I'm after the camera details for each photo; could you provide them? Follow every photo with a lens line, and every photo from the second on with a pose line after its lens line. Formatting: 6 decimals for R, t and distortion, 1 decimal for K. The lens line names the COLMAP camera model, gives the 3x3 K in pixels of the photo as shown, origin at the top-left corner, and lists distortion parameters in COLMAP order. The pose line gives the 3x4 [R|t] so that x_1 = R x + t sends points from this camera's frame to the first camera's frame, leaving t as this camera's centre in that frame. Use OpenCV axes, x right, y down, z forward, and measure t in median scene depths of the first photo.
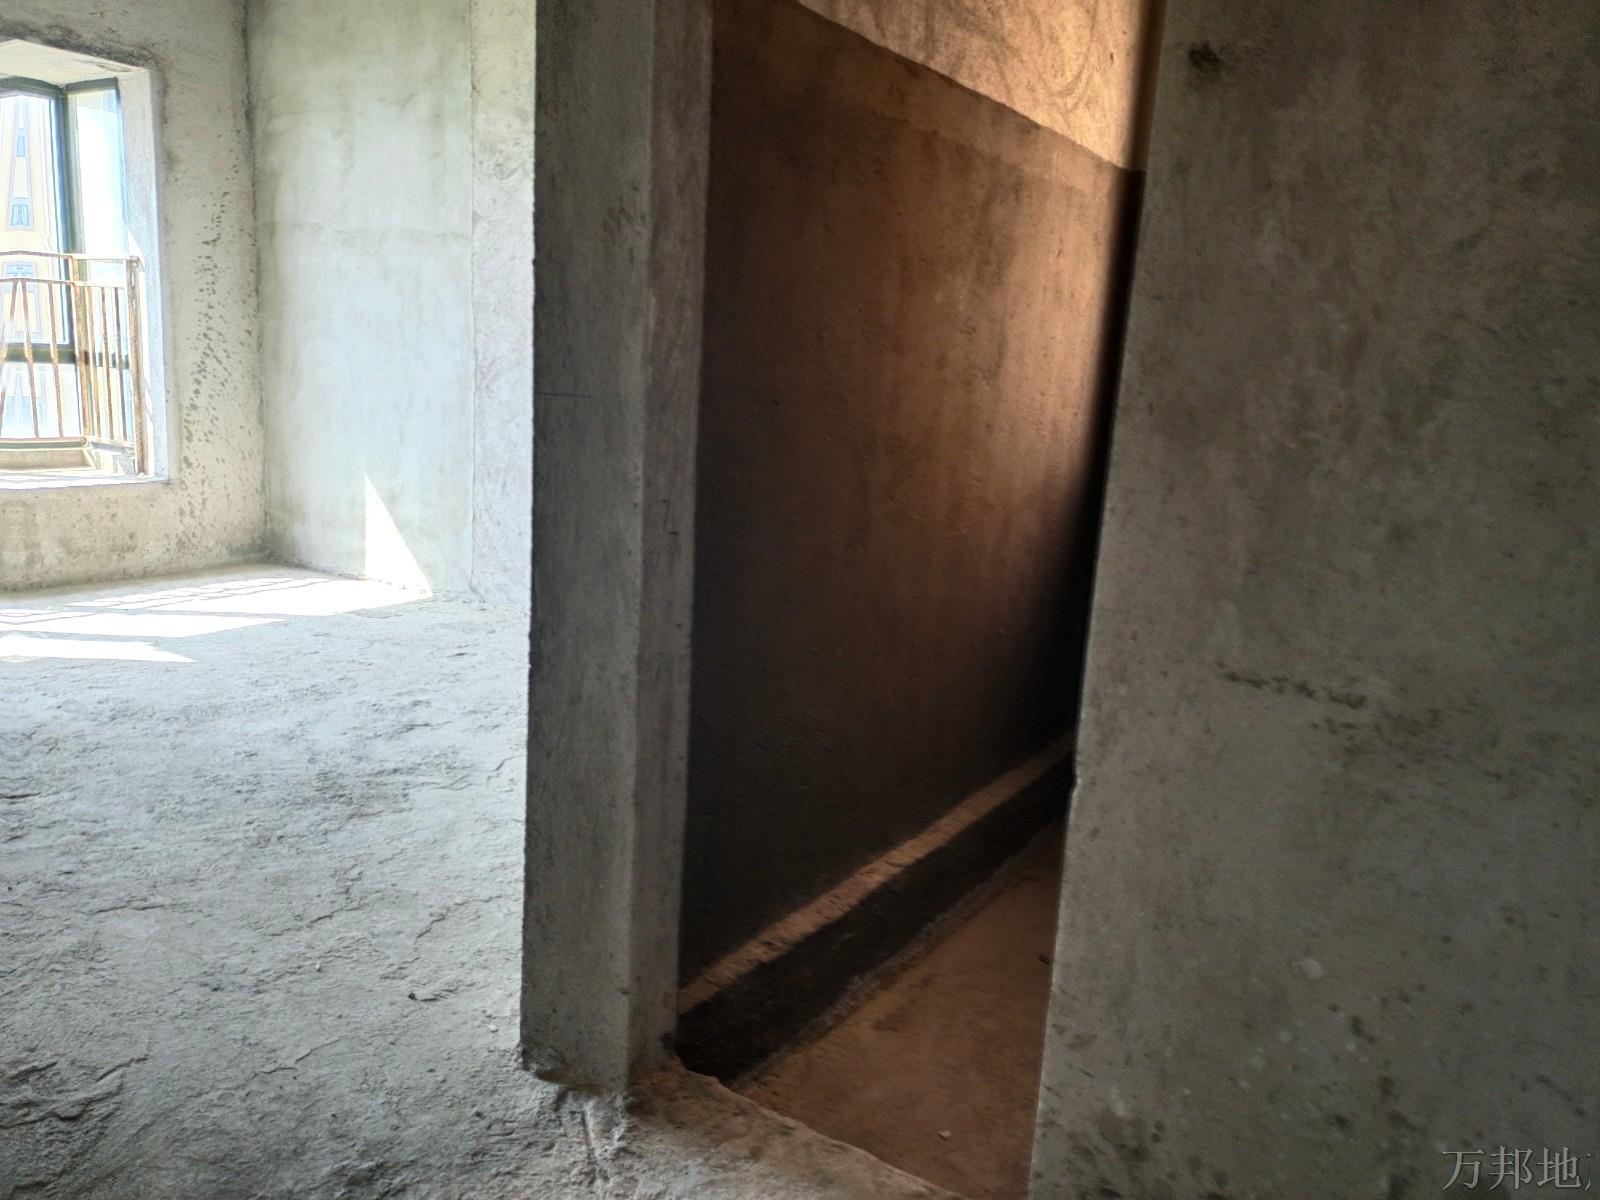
lens RADIAL K [[1182.2, 0, 800.0], [0, 1182.2, 600.0], [0, 0, 1]] dist [0.058462, -0.045651]
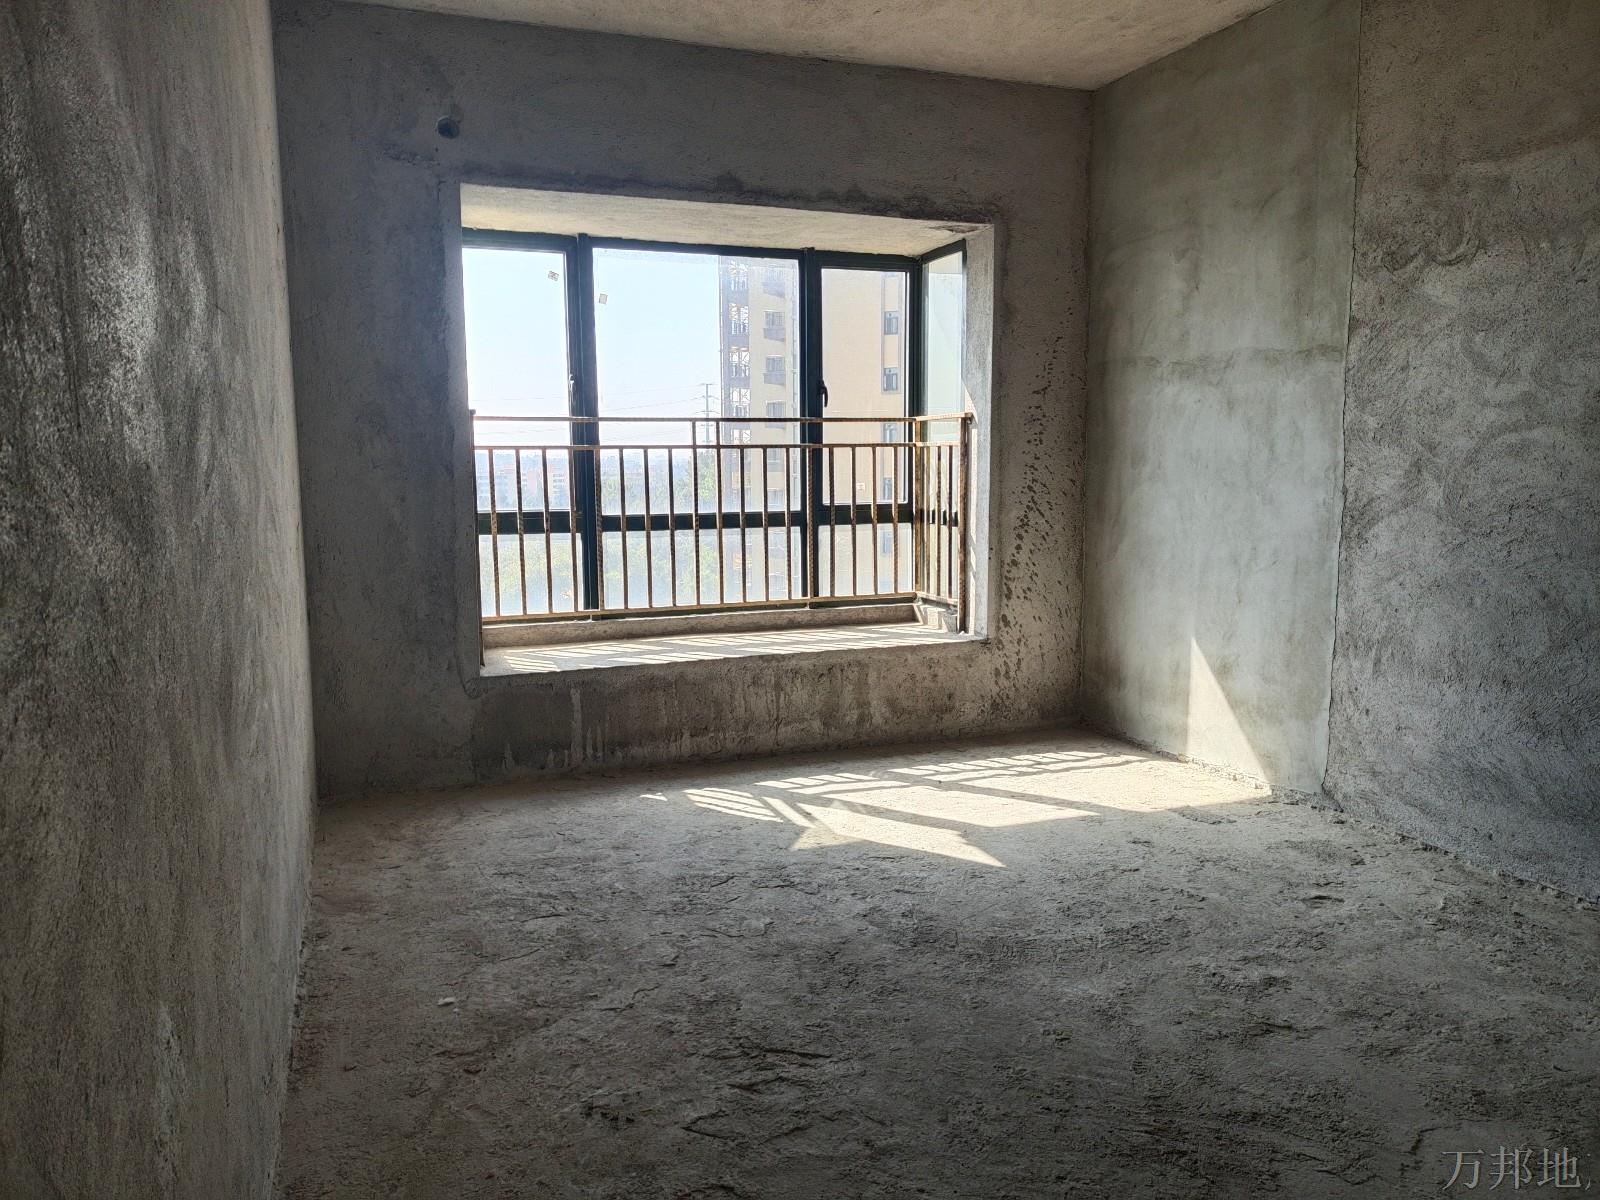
lens RADIAL K [[1027.7, 0, 817.2], [0, 1027.7, 569.0], [0, 0, 1]] dist [0.043818, -0.114785]
pose [[0.797481, 0.003513, -0.603334, -0.143732], [-0.066665, 0.994373, -0.082327, -0.081188], [0.599650, 0.105875, 0.793228, 0.268637]]
